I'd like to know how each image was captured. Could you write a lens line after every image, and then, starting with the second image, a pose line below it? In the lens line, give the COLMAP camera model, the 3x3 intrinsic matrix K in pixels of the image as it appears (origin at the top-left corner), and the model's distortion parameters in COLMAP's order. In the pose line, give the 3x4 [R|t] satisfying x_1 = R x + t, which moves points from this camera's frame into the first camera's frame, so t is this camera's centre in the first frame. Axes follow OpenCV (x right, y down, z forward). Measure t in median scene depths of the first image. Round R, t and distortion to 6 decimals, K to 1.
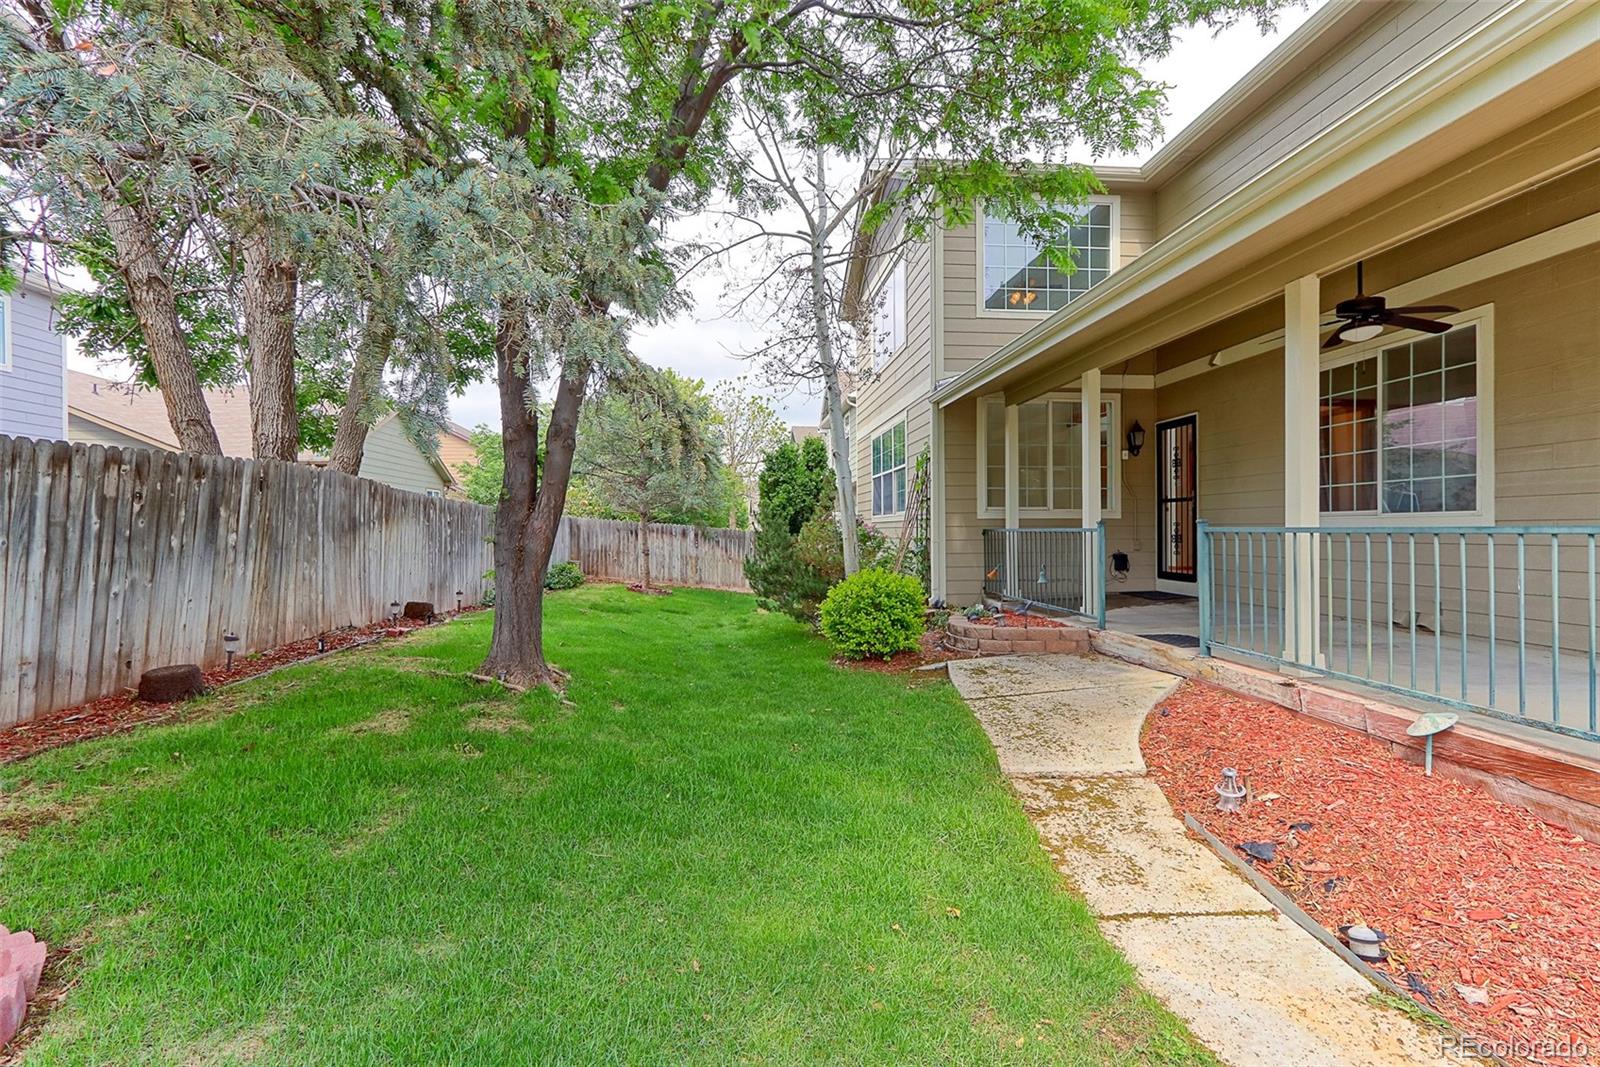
lens RADIAL K [[758.6, 0, 791.1], [0, 758.6, 538.2], [0, 0, 1]] dist [0.003042, 0.002081]
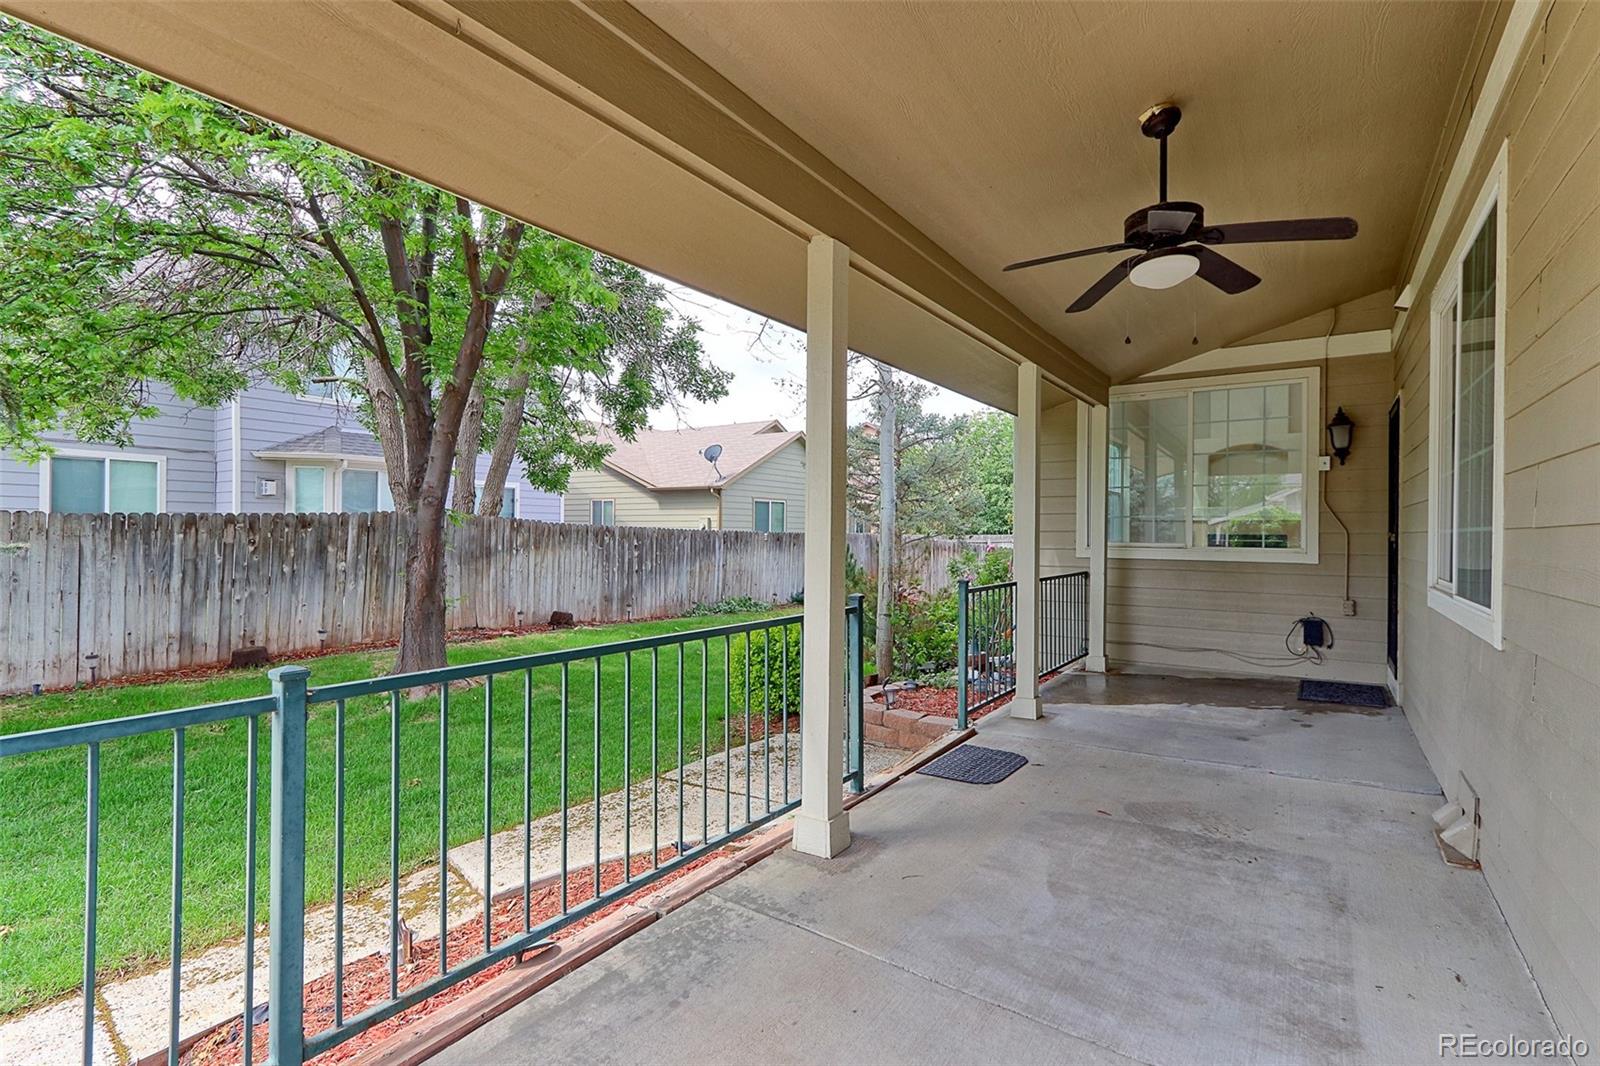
lens RADIAL K [[758.6, 0, 791.1], [0, 758.6, 537.7], [0, 0, 1]] dist [0.003042, 0.002081]
pose [[0.755803, 0.015843, -0.654607, 1.132304], [-0.016862, 0.999847, 0.004730, -0.093282], [0.654581, 0.007463, 0.755955, 0.525432]]
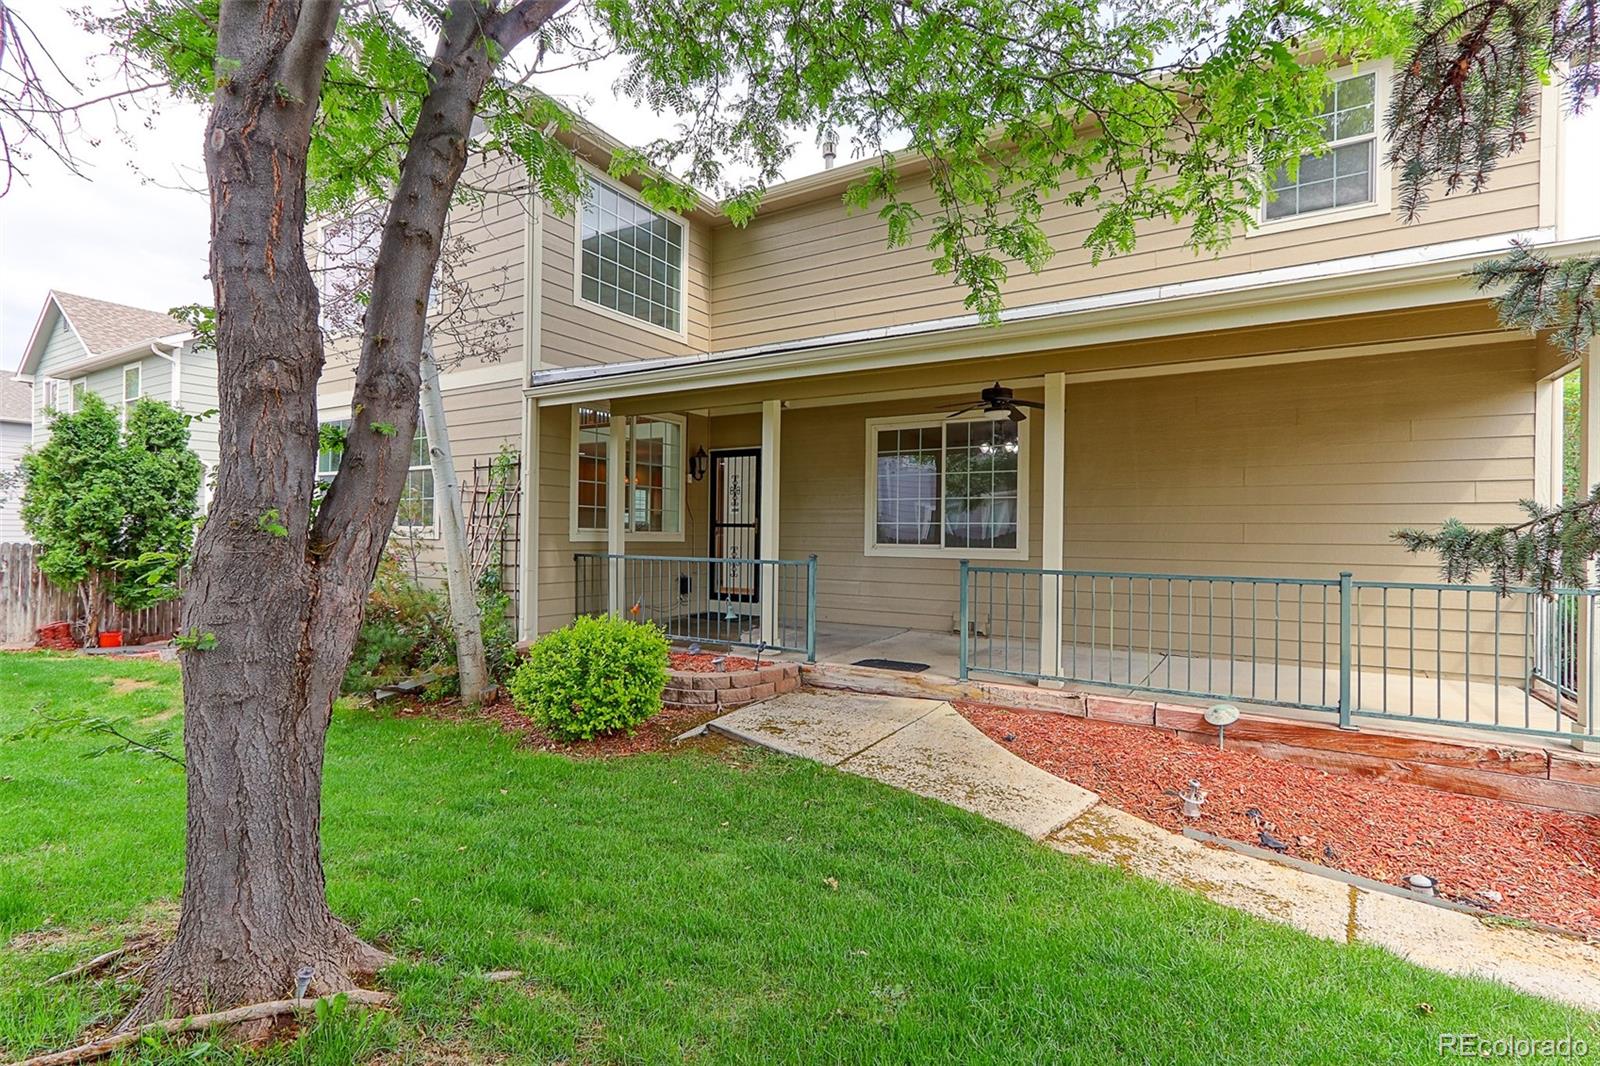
lens RADIAL K [[758.6, 0, 791.1], [0, 758.6, 537.7], [0, 0, 1]] dist [0.003042, 0.002081]
pose [[0.593518, 0.007306, 0.804788, -0.632685], [-0.007250, 0.999967, -0.003731, -0.062112], [-0.804788, -0.003621, 0.593551, 0.636499]]
